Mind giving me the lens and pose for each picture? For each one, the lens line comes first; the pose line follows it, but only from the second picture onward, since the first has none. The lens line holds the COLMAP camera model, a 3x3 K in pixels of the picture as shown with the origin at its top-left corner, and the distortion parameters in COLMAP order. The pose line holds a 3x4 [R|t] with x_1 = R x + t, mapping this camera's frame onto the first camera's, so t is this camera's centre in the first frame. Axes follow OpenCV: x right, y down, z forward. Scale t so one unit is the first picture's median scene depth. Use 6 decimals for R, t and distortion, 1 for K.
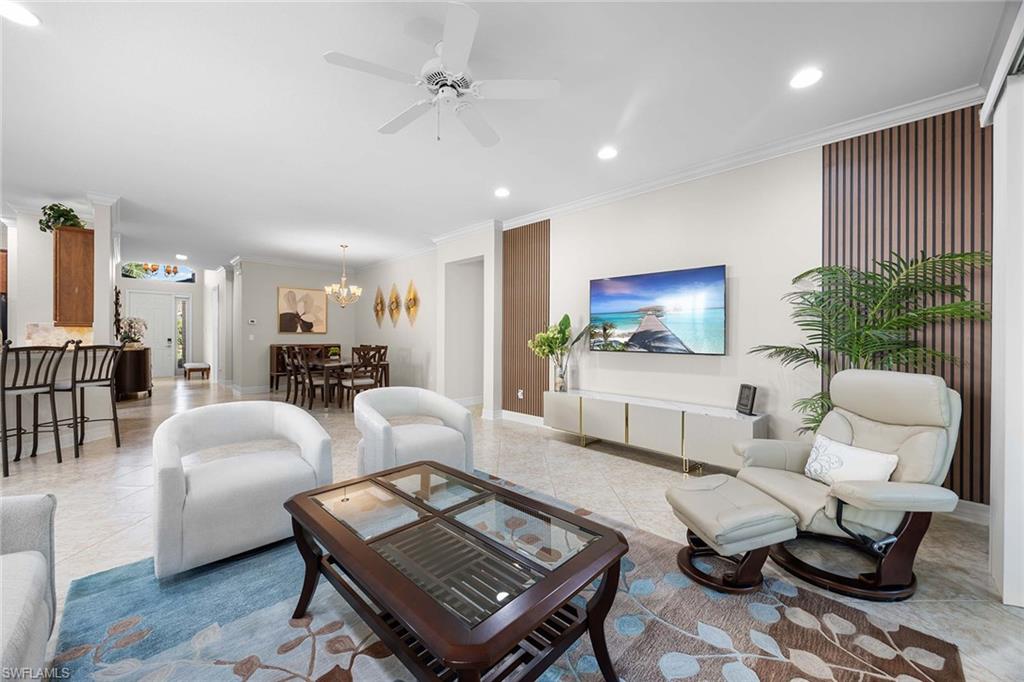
lens RADIAL K [[393.6, 0, 526.9], [0, 393.6, 337.8], [0, 0, 1]] dist [-0.000023, -0.000309]
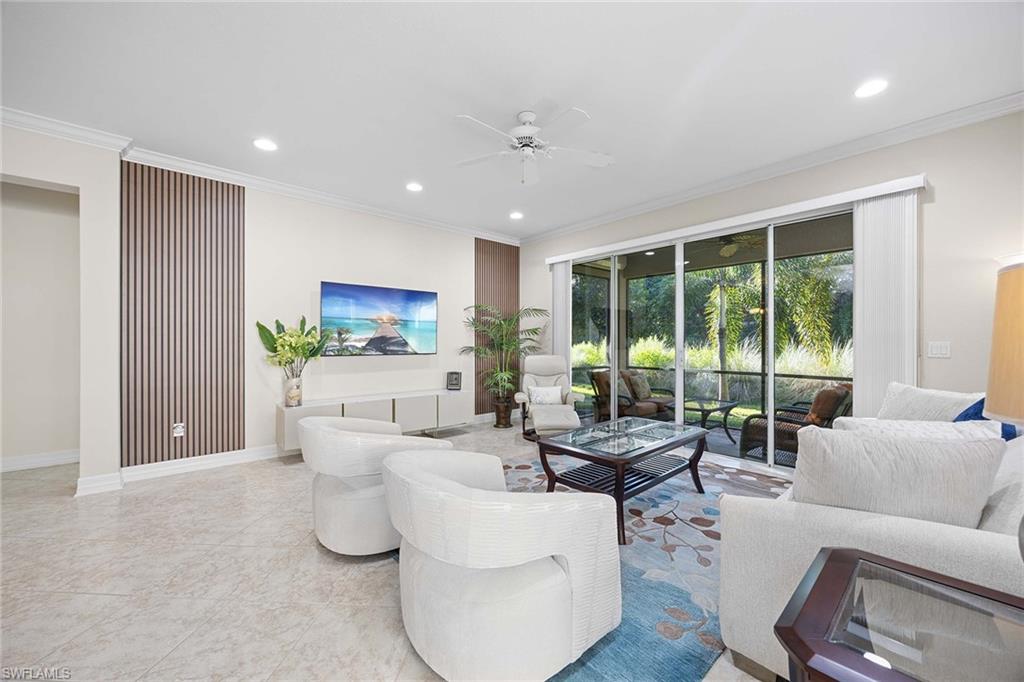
lens RADIAL K [[393.6, 0, 513.7], [0, 393.6, 341.3], [0, 0, 1]] dist [-0.000023, -0.000309]
pose [[0.077093, -0.001918, 0.997022, -0.743037], [0.000829, 0.999998, 0.001860, -0.004465], [-0.997024, 0.000683, 0.077094, 0.473948]]
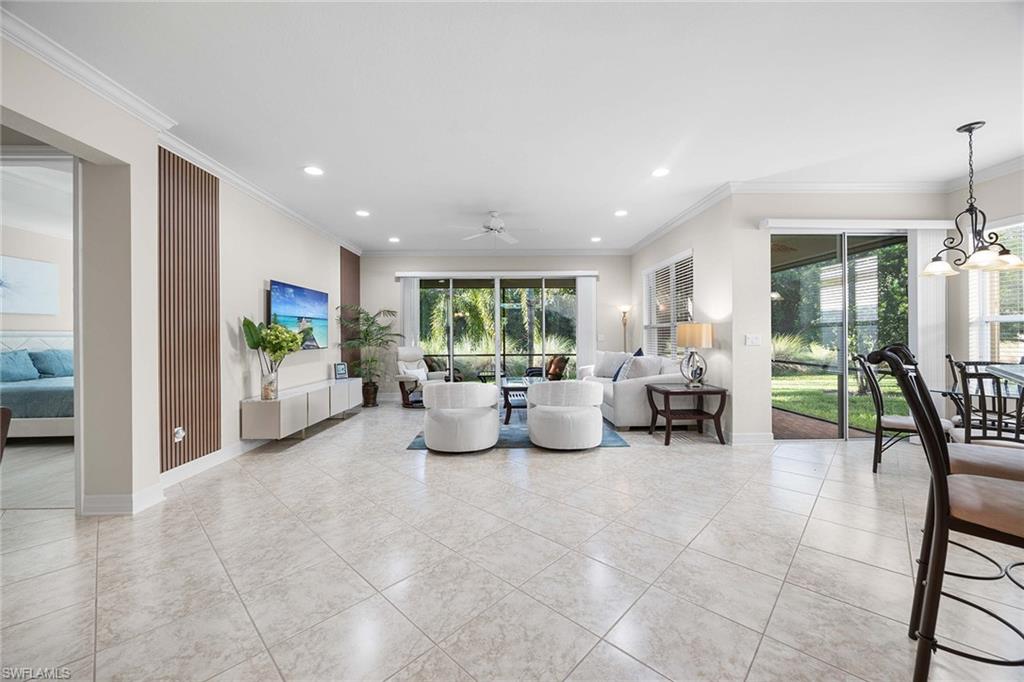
lens RADIAL K [[393.6, 0, 513.1], [0, 393.6, 332.6], [0, 0, 1]] dist [-0.000023, -0.000309]
pose [[-0.714792, 0.008249, 0.699289, -0.953948], [0.006800, 0.999965, -0.004845, -0.005834], [-0.699304, 0.001292, -0.714823, 1.281625]]
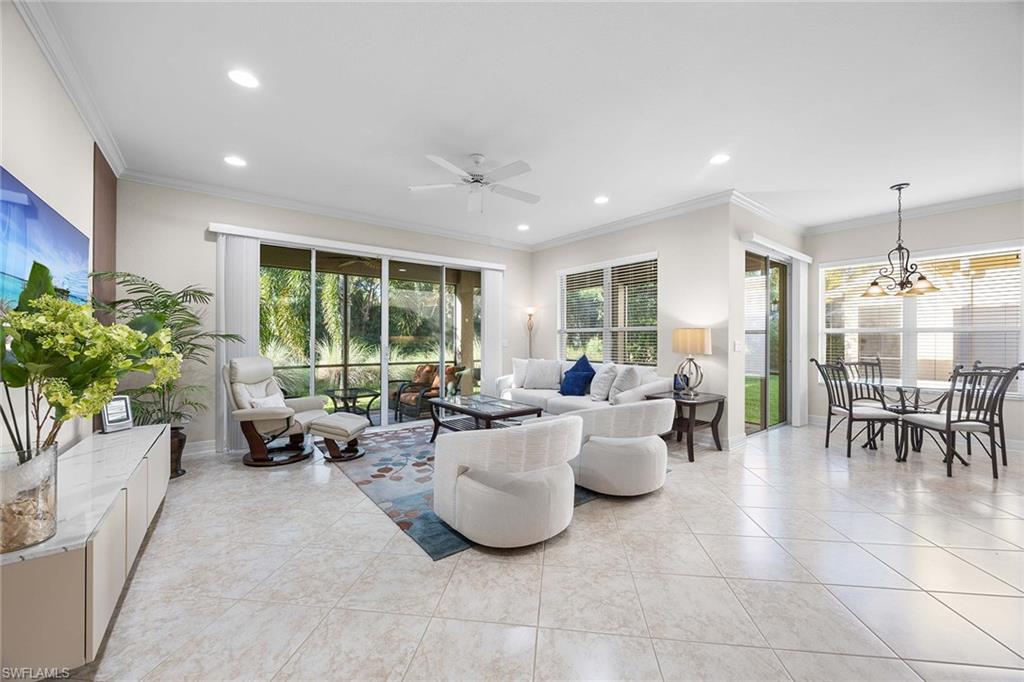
lens RADIAL K [[393.6, 0, 514.7], [0, 393.6, 340.6], [0, 0, 1]] dist [-0.000023, -0.000309]
pose [[-0.991024, -0.004950, 0.133594, -0.290158], [-0.004398, 0.999981, 0.004427, -0.005266], [-0.133613, 0.003800, -0.991026, 1.257337]]
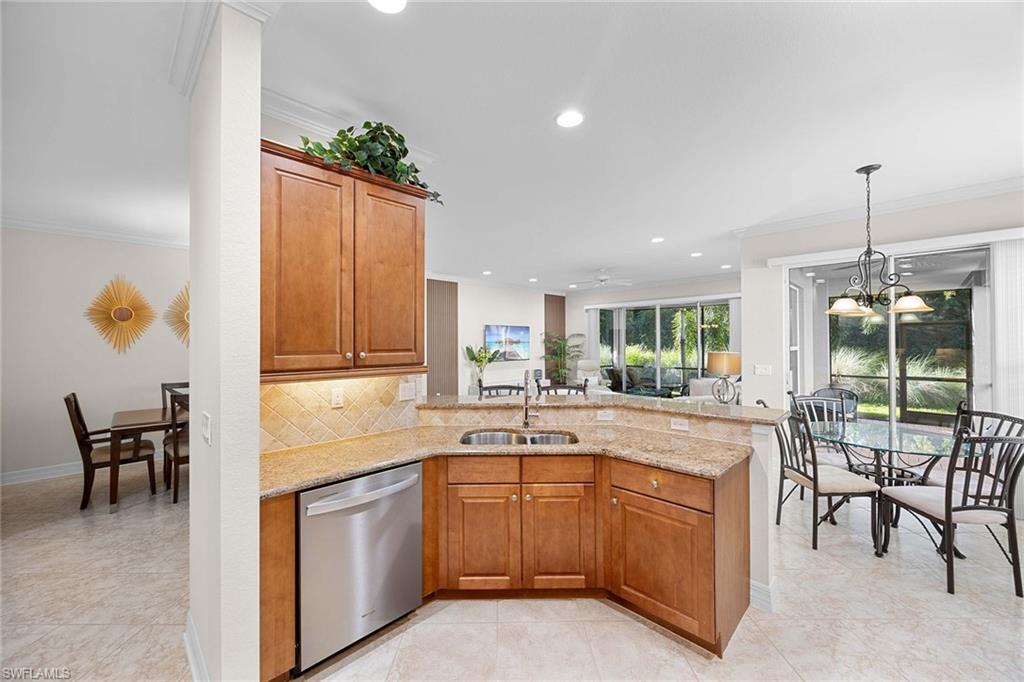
lens RADIAL K [[393.6, 0, 512.4], [0, 393.6, 342.5], [0, 0, 1]] dist [-0.000023, -0.000309]
pose [[0.014044, -0.004817, 0.999890, -1.737296], [0.009034, 0.999948, 0.004690, -0.069446], [-0.999861, 0.008967, 0.014086, 0.847686]]
